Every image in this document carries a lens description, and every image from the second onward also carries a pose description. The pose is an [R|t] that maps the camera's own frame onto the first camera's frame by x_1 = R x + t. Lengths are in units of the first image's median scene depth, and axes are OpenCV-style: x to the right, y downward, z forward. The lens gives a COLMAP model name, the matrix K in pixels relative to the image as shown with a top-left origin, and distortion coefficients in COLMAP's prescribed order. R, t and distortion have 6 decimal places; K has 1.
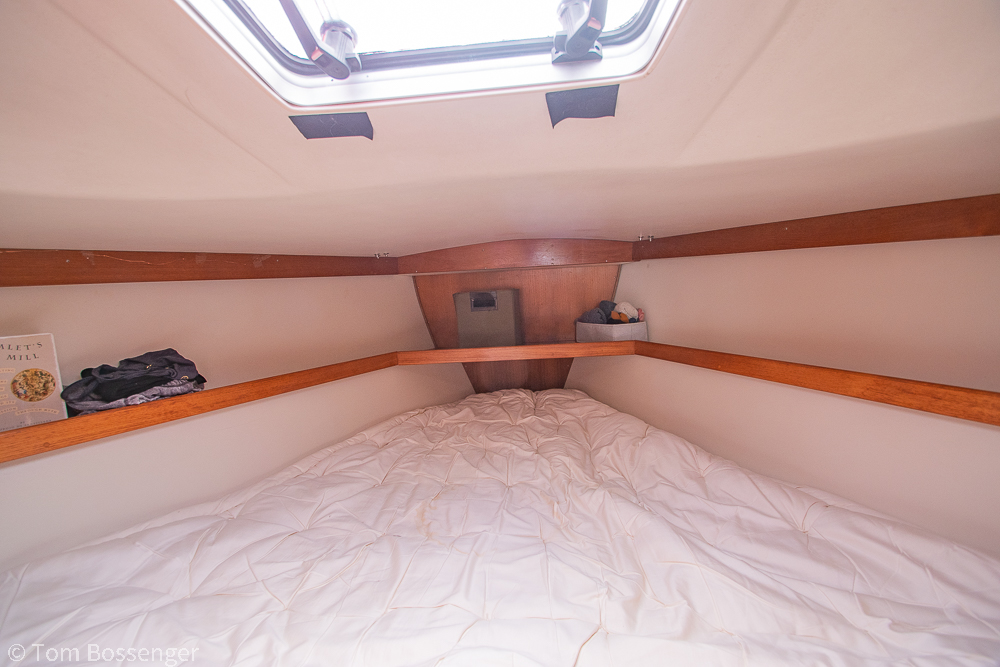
lens RADIAL K [[442.6, 0, 492.1], [0, 442.6, 339.6], [0, 0, 1]] dist [0.007214, -0.012249]
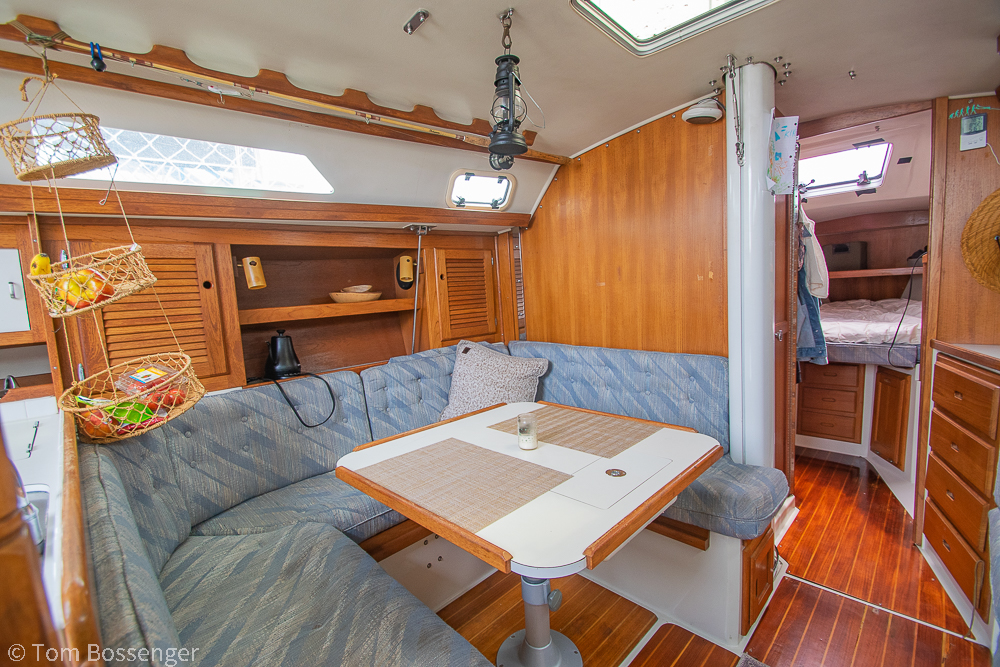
lens RADIAL K [[442.6, 0, 489.1], [0, 442.6, 339.8], [0, 0, 1]] dist [0.007214, -0.012249]
pose [[0.757307, 0.076472, -0.648566, 0.115742], [-0.042321, 0.996780, 0.068113, 0.280719], [0.651686, -0.024135, 0.758105, -1.704459]]
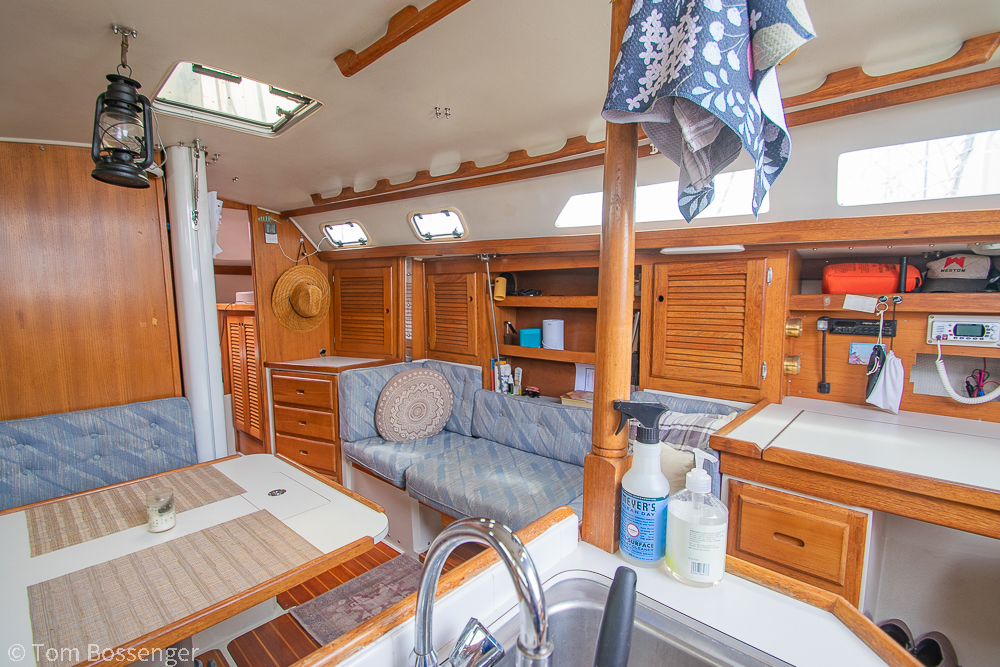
lens RADIAL K [[442.6, 0, 485.7], [0, 442.6, 338.1], [0, 0, 1]] dist [0.007214, -0.012249]
pose [[0.636677, -0.042464, 0.769960, -0.481272], [0.058849, 0.998246, 0.006392, 0.258570], [-0.768882, 0.041242, 0.638060, -1.871467]]
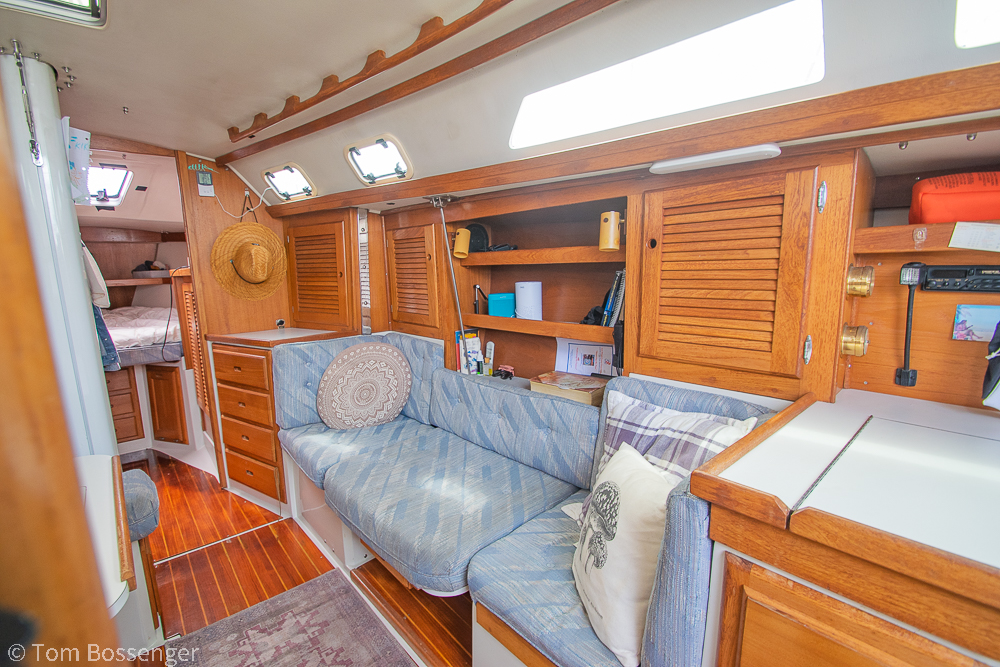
lens RADIAL K [[442.6, 0, 480.0], [0, 442.6, 336.4], [0, 0, 1]] dist [0.007214, -0.012249]
pose [[0.716153, -0.085755, 0.692655, -0.113287], [0.063236, 0.996314, 0.057969, 0.287575], [-0.695073, 0.002286, 0.718936, -1.844201]]
